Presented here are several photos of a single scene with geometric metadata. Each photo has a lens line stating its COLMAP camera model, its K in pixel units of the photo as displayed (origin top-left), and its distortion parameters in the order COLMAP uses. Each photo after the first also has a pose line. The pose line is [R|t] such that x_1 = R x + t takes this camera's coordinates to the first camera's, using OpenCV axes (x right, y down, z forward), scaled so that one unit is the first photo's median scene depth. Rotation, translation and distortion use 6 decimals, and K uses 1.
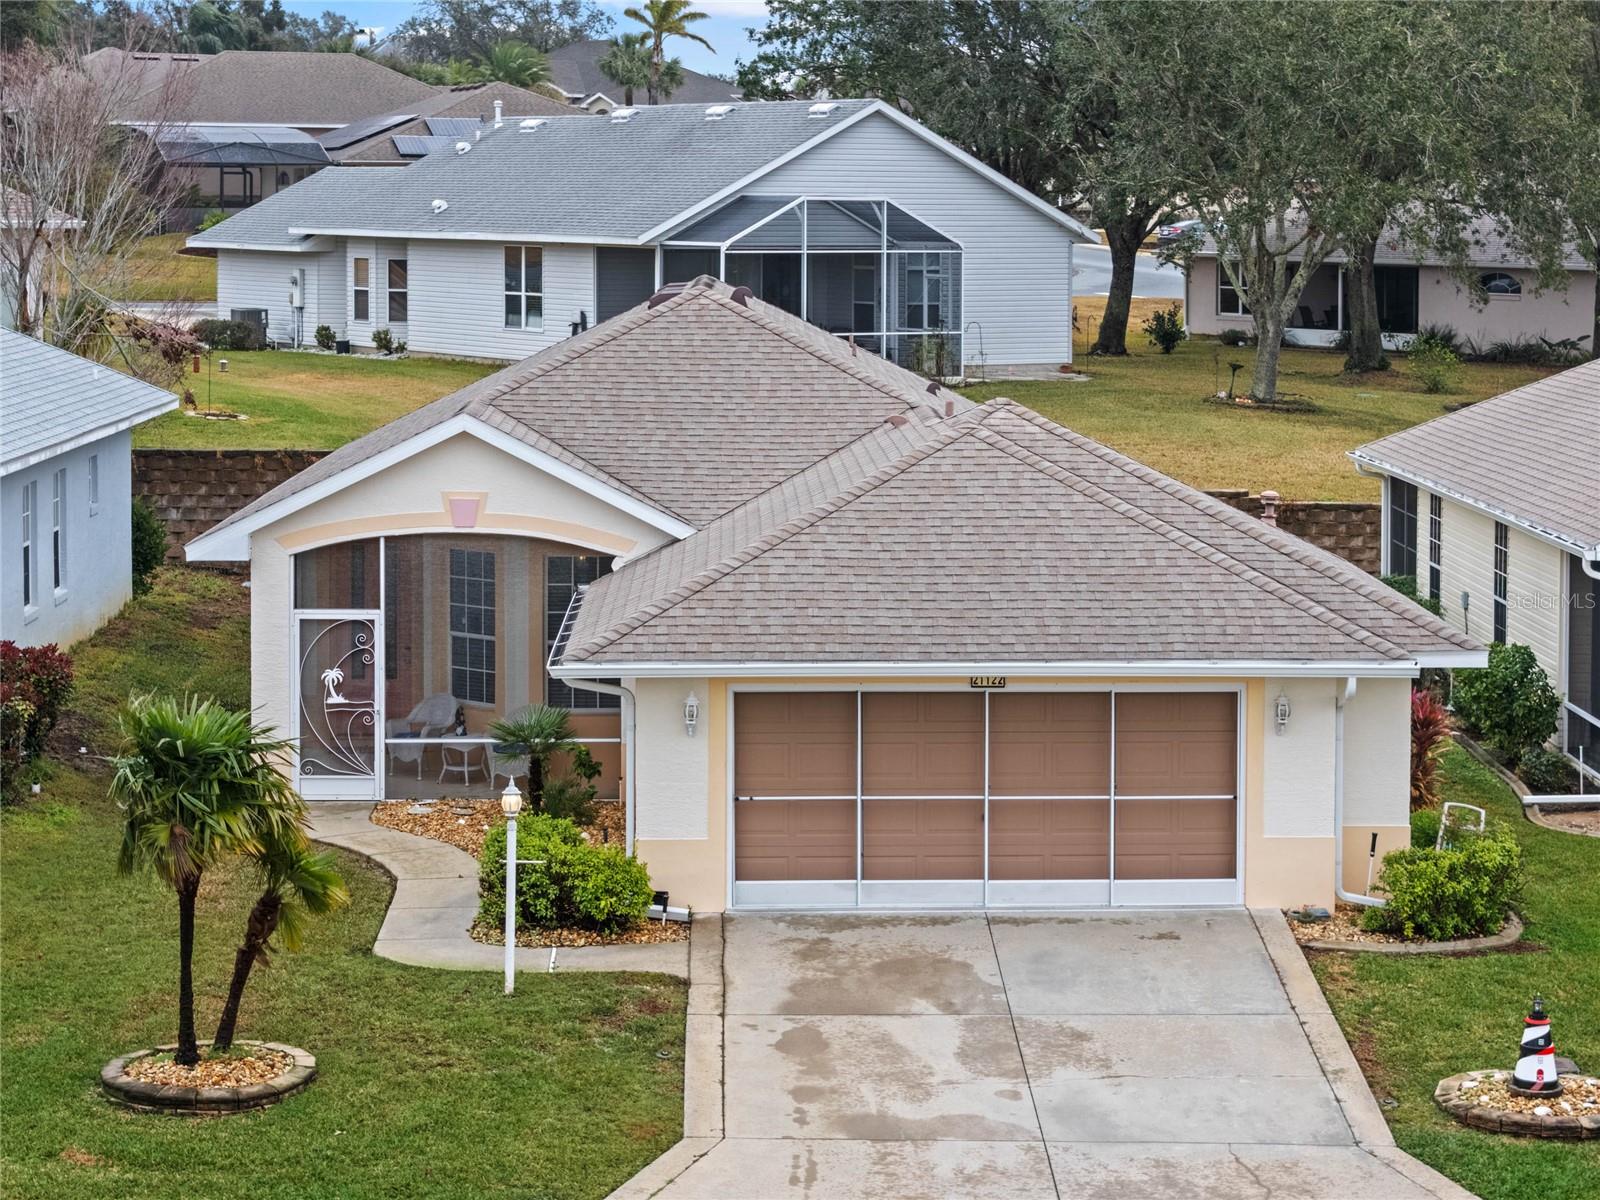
lens RADIAL K [[3787.7, 0, 1166.5], [0, 3787.7, 392.1], [0, 0, 1]] dist [0.003752, 0.017881]
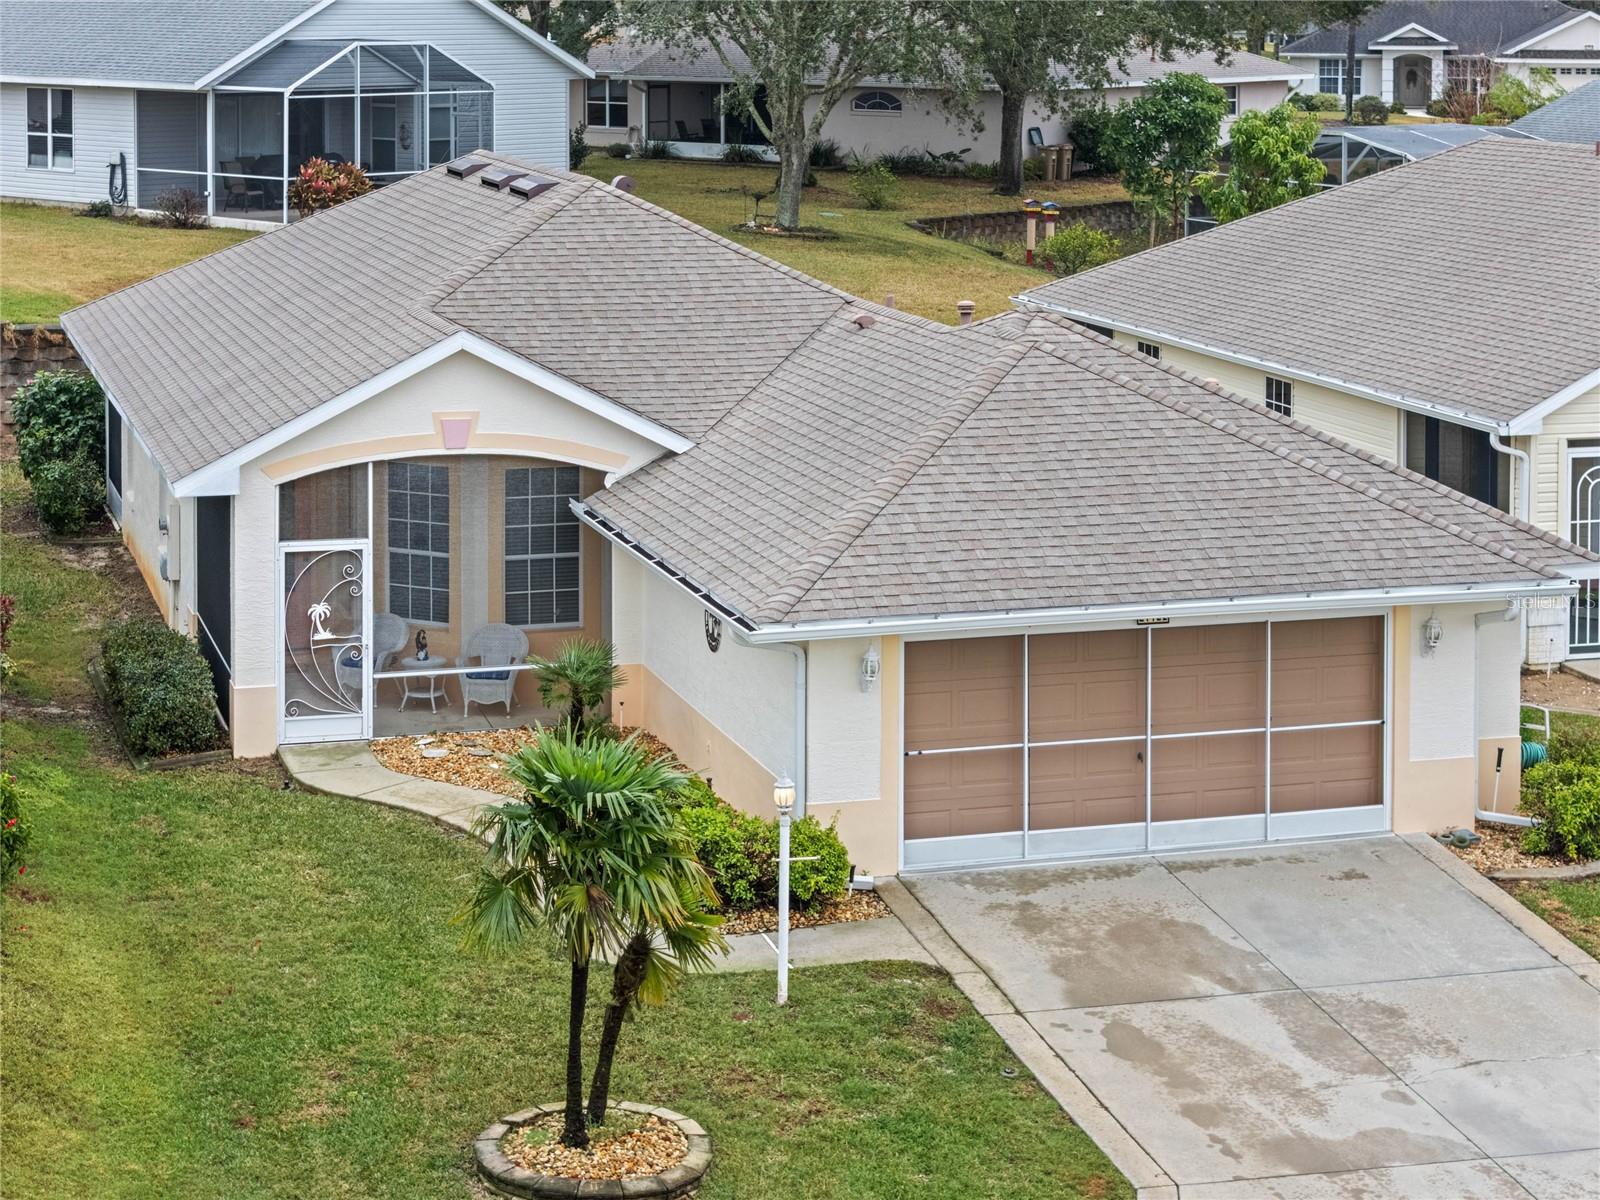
lens RADIAL K [[3256.8, 0, 918.1], [0, 3256.8, 93.3], [0, 0, 1]] dist [0.022066, -0.106894]
pose [[0.978242, -0.010522, 0.207201, -0.272430], [0.014005, 0.999784, -0.015350, -0.045107], [-0.206995, 0.017918, 0.978178, 0.190093]]
